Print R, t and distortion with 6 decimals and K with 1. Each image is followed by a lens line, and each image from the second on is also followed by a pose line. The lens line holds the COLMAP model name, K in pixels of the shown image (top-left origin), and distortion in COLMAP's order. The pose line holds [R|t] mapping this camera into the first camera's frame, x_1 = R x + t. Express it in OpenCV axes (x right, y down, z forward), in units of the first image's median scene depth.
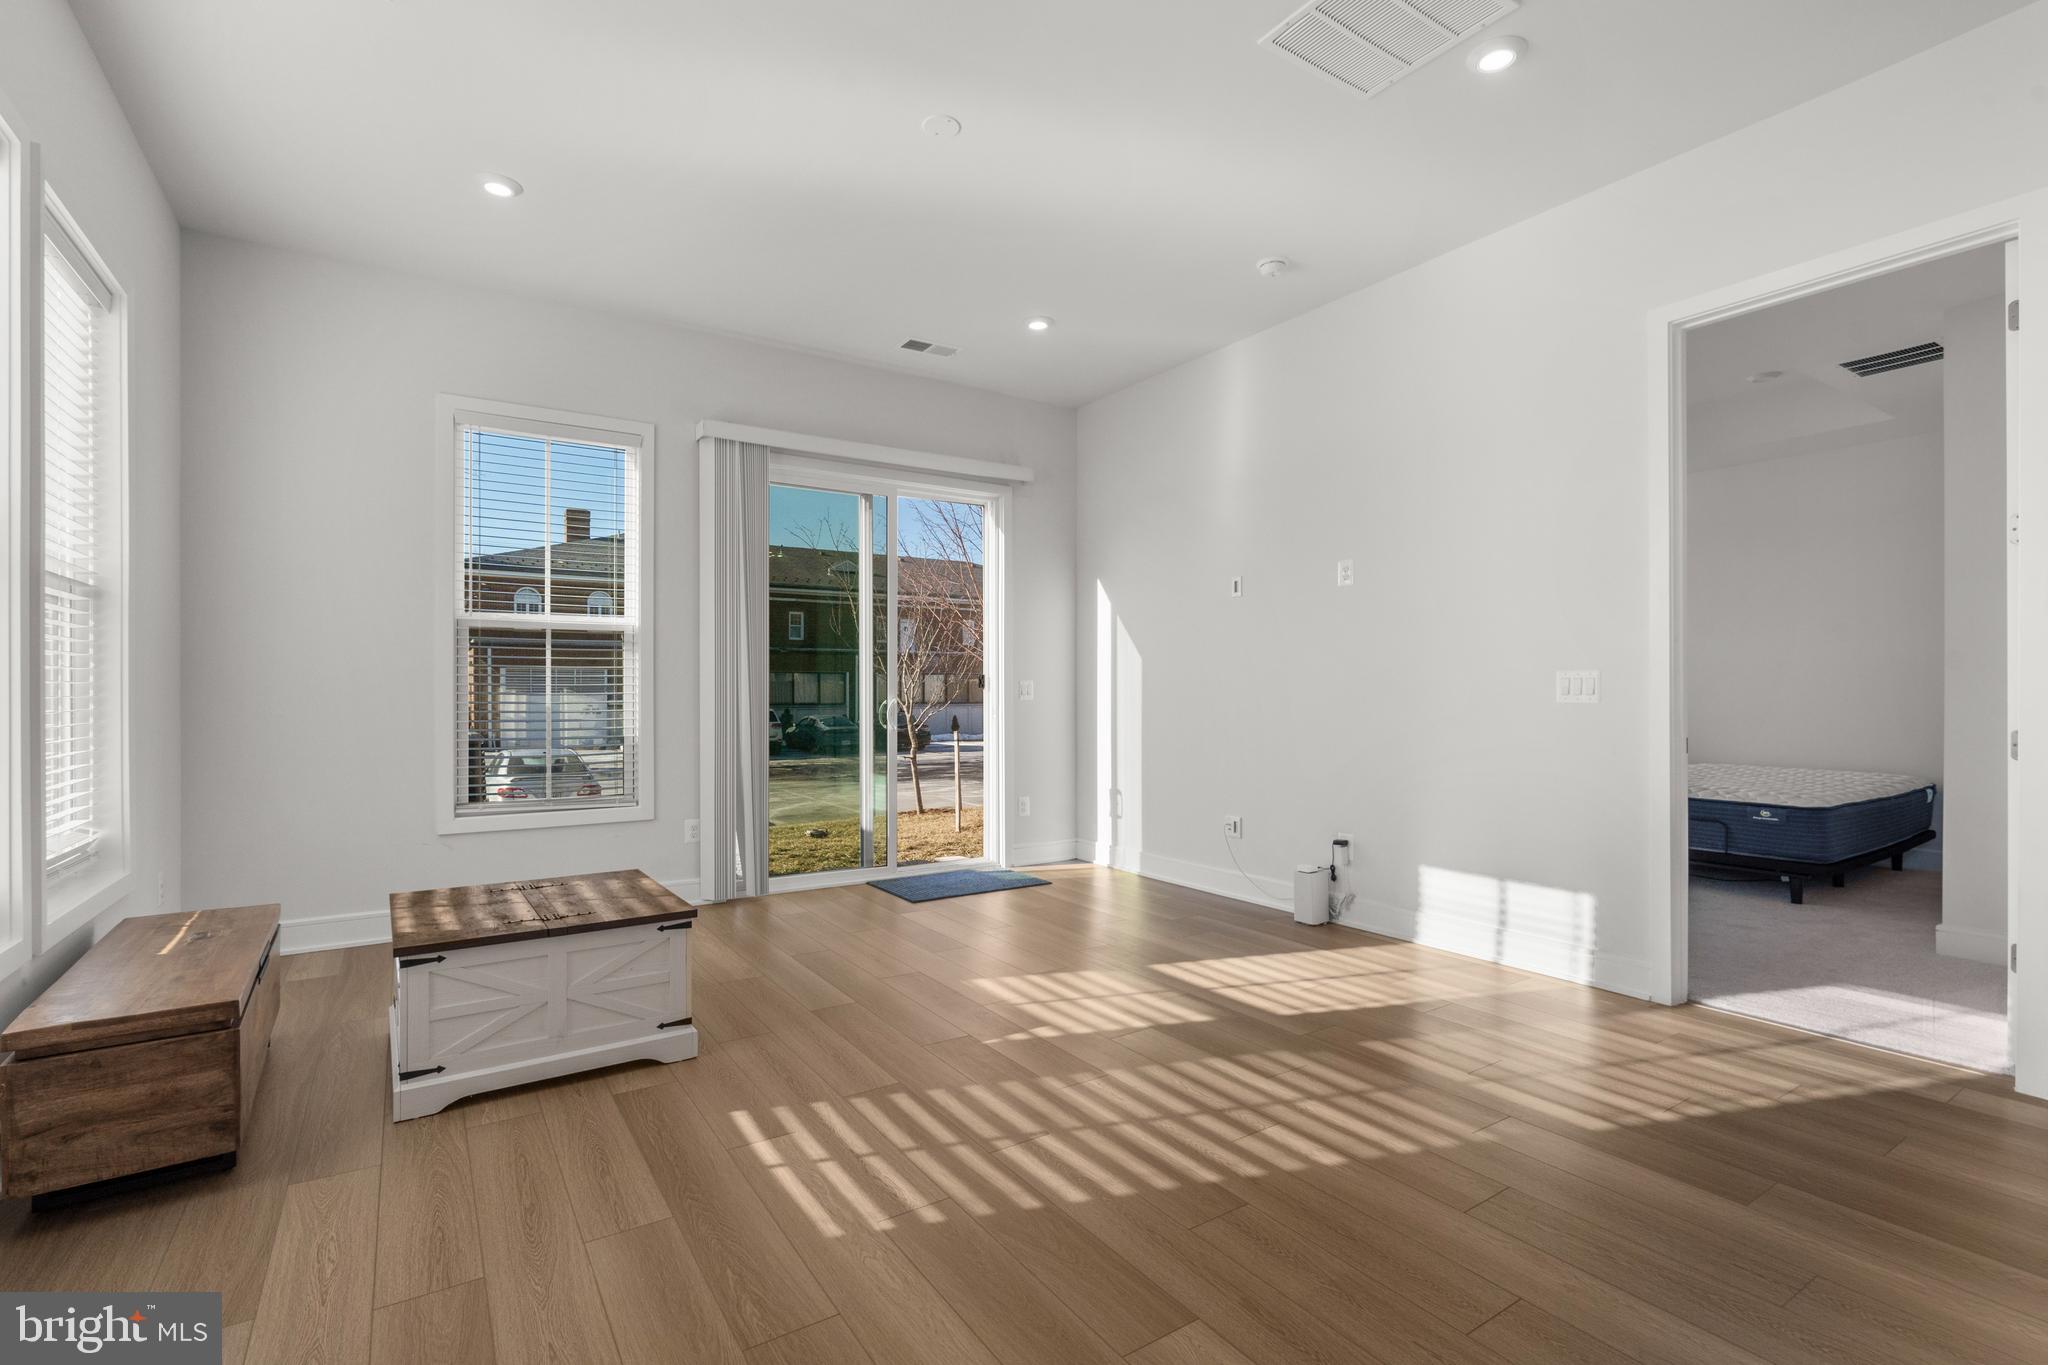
lens RADIAL K [[932.8, 0, 1030.1], [0, 932.8, 676.7], [0, 0, 1]] dist [-0.001329, 0.000441]
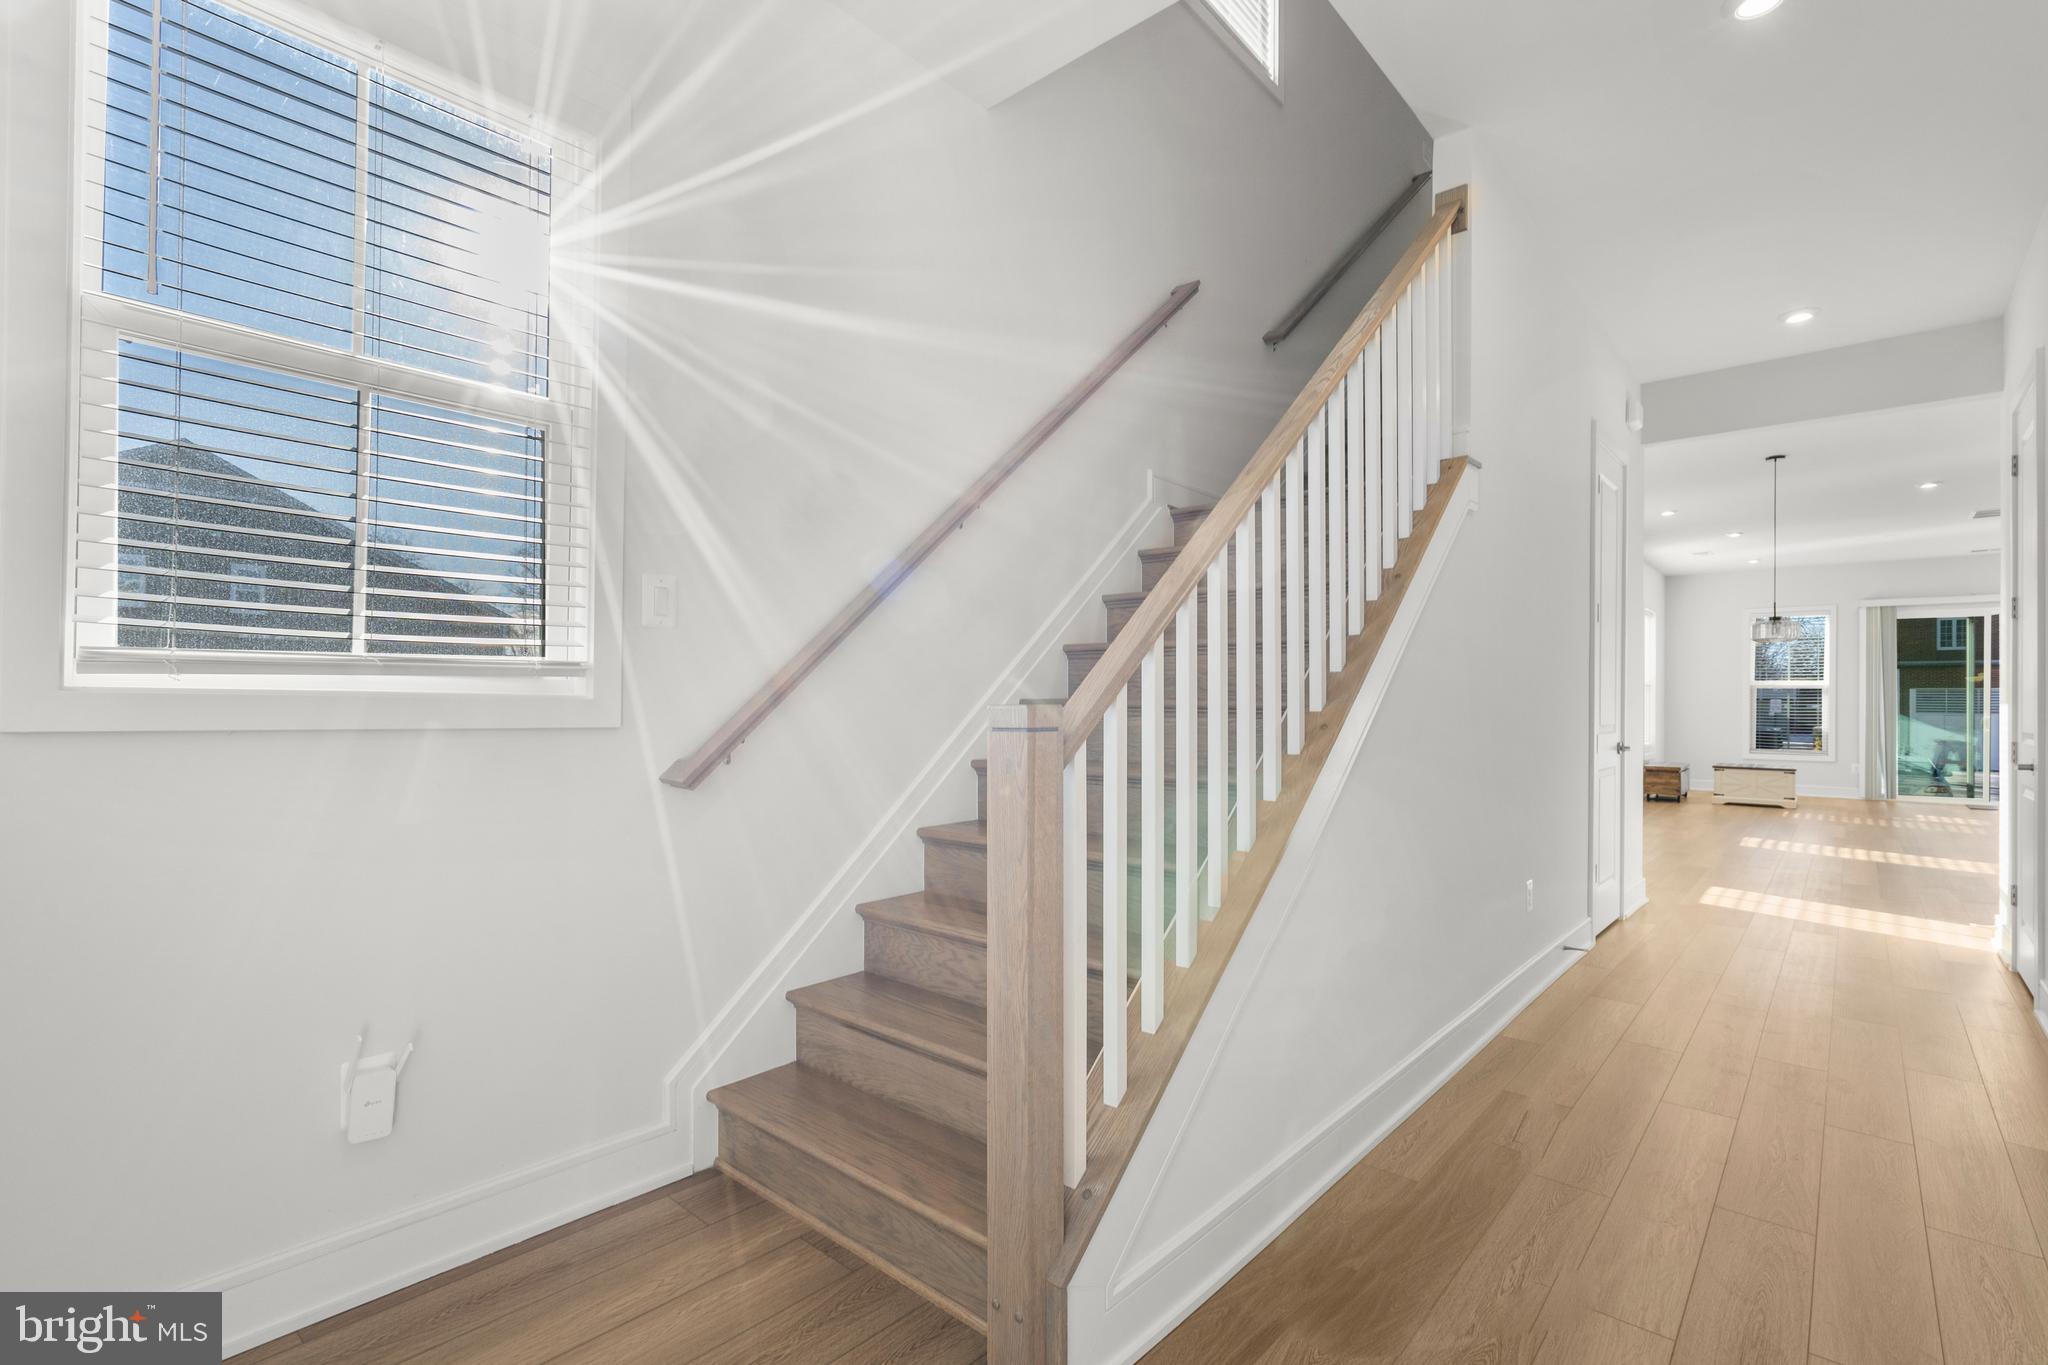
lens RADIAL K [[922.7, 0, 1015.4], [0, 922.7, 687.2], [0, 0, 1]] dist [-0.001116, 0.000703]
pose [[0.233522, -0.010017, -0.972300, 2.212910], [0.007012, 0.999938, -0.008618, -0.061236], [0.972326, -0.004805, 0.233578, -2.558078]]
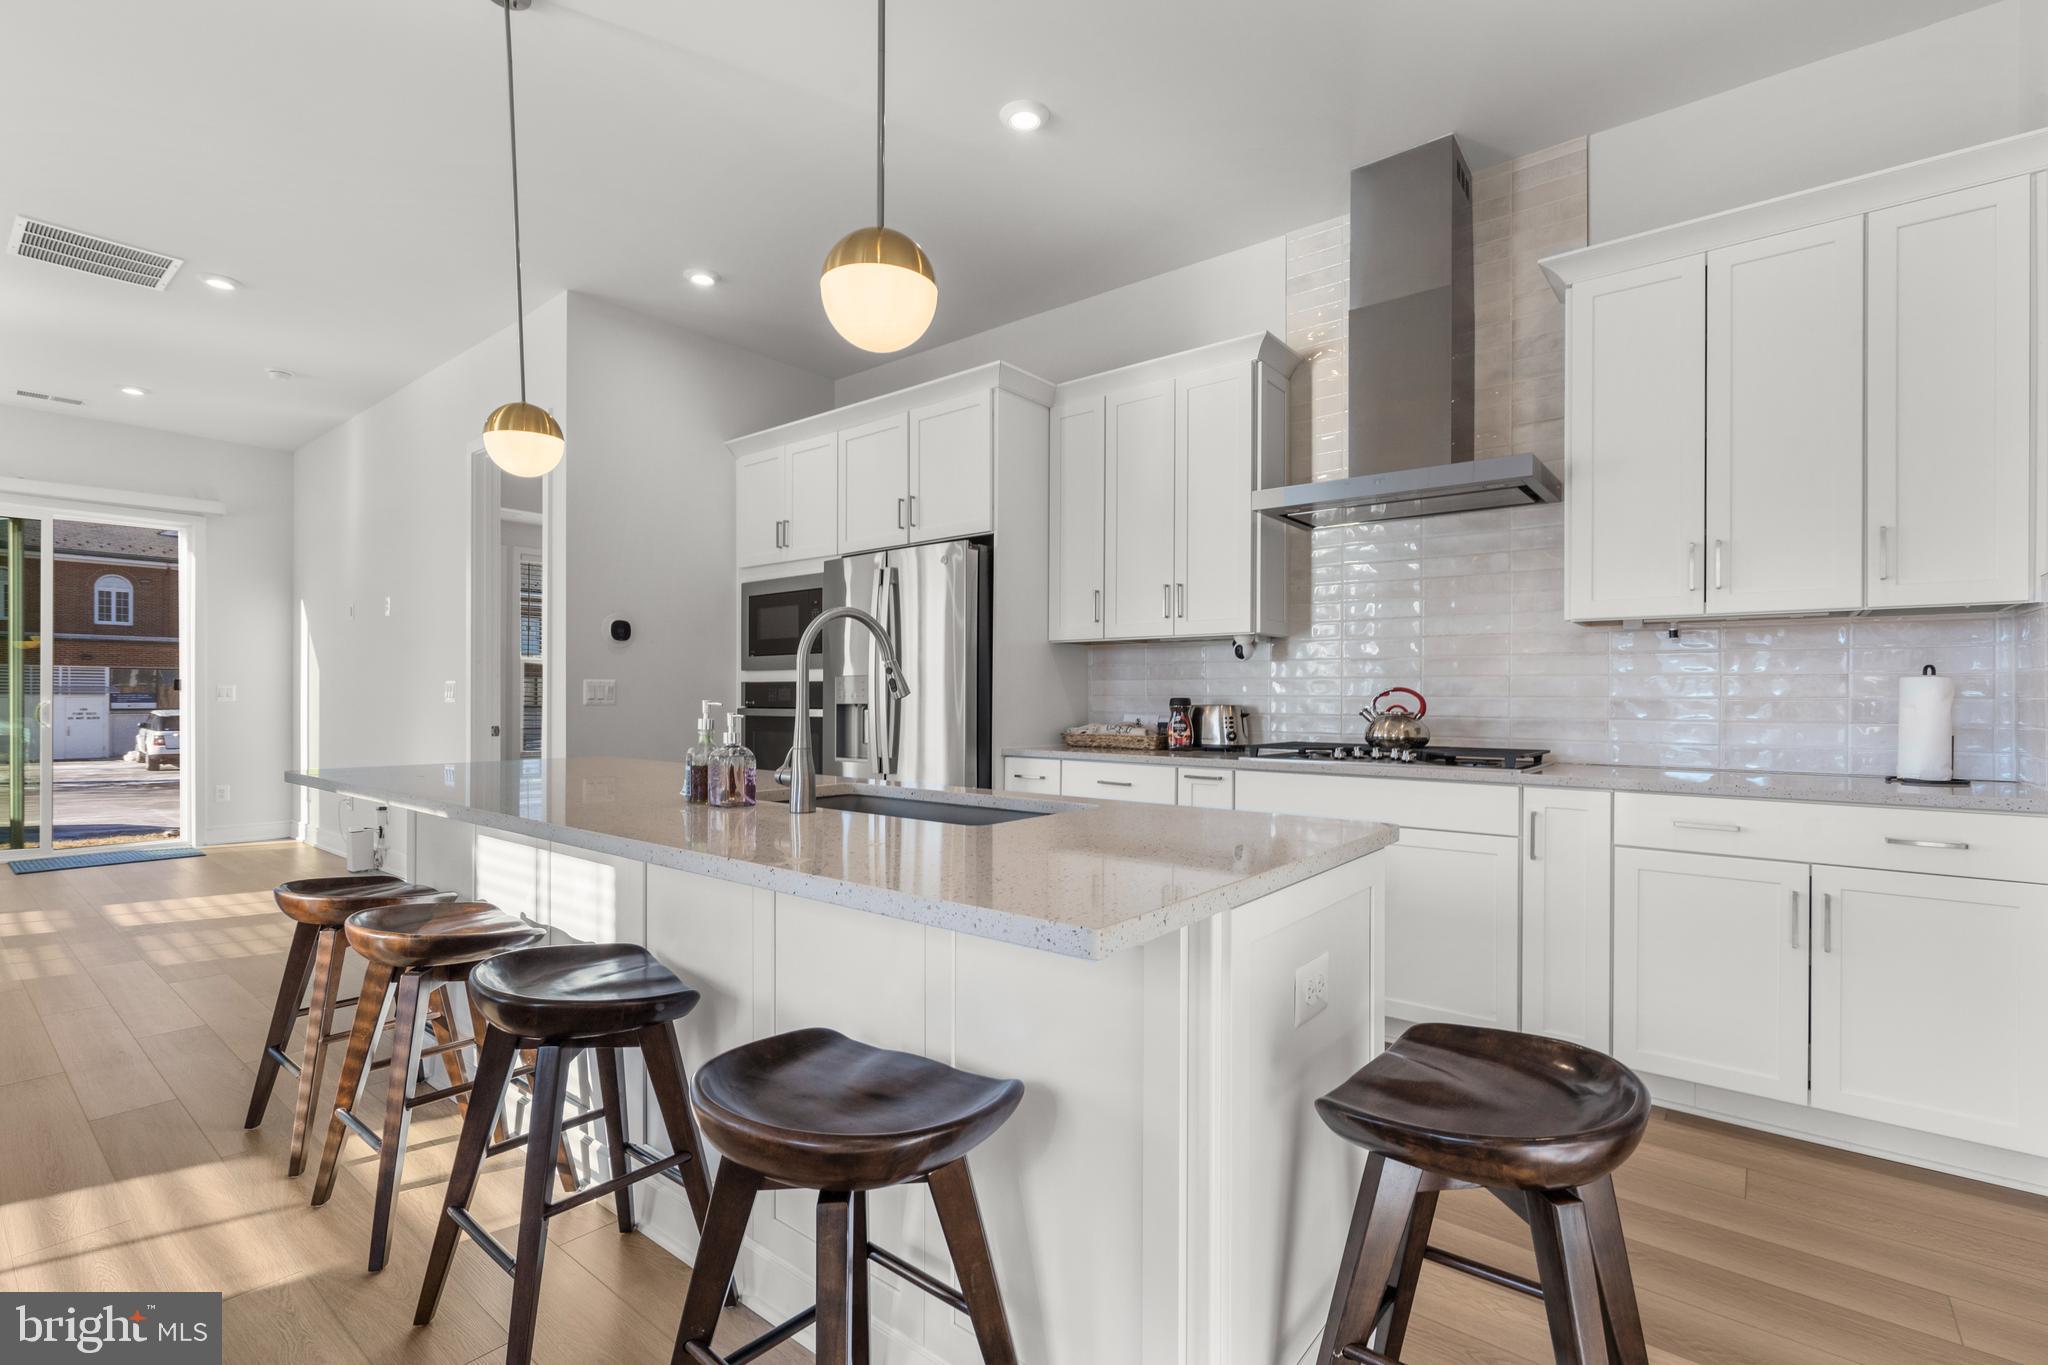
lens RADIAL K [[925.9, 0, 1022.6], [0, 925.9, 700.6], [0, 0, 1]] dist [-0.002808, 0.000041]
pose [[0.957676, 0.006092, 0.287785, 1.138183], [-0.012185, 0.999738, 0.019384, -0.019337], [-0.287592, -0.022071, 0.957499, -0.702784]]
